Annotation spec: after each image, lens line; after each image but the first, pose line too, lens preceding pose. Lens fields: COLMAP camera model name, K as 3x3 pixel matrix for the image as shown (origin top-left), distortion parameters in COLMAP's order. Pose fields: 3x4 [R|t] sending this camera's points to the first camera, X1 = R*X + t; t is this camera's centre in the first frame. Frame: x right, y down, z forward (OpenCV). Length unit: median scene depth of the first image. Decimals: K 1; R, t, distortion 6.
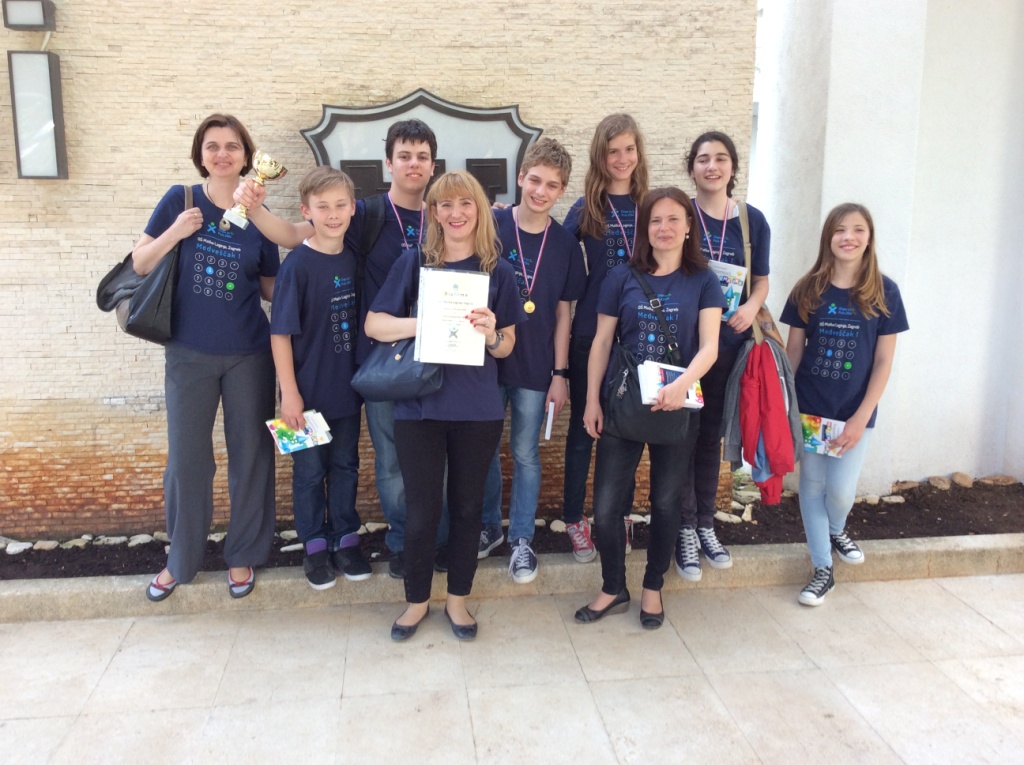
lens RADIAL K [[946.5, 0, 510.3], [0, 946.5, 386.8], [0, 0, 1]] dist [0.126447, -0.252150]
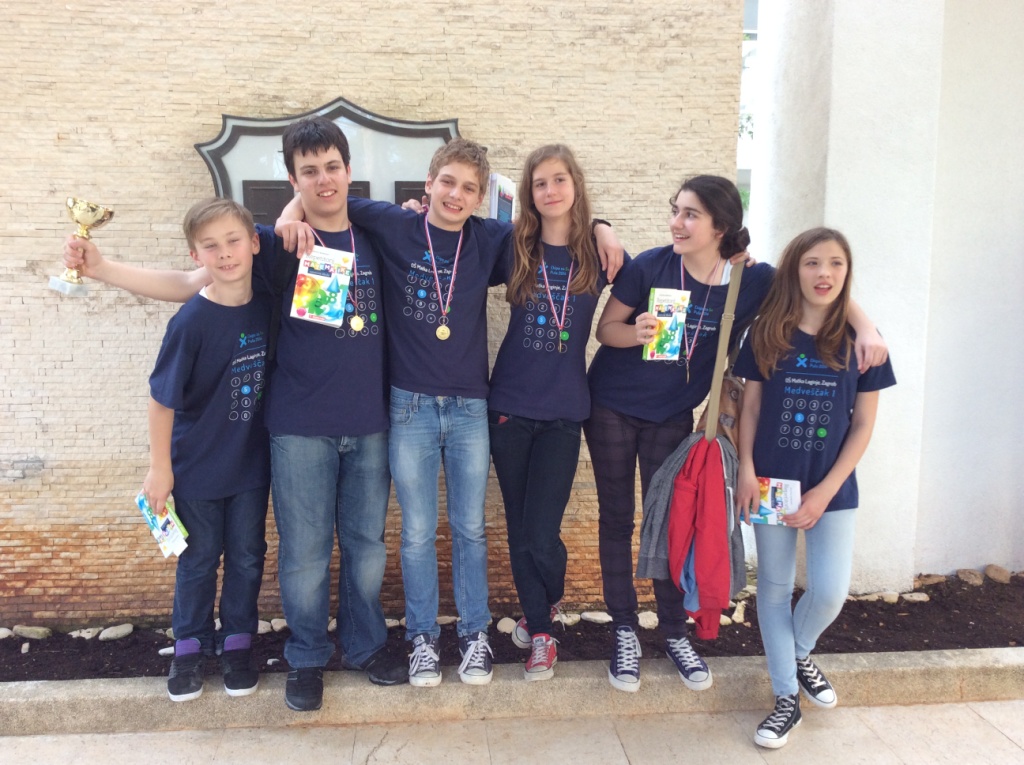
lens RADIAL K [[978.0, 0, 497.9], [0, 978.0, 385.1], [0, 0, 1]] dist [0.136196, -0.264287]
pose [[0.999761, 0.012342, -0.018056, 0.060822], [-0.013644, 0.997179, -0.073809, 0.002596], [0.017094, 0.074037, 0.997109, 0.145419]]
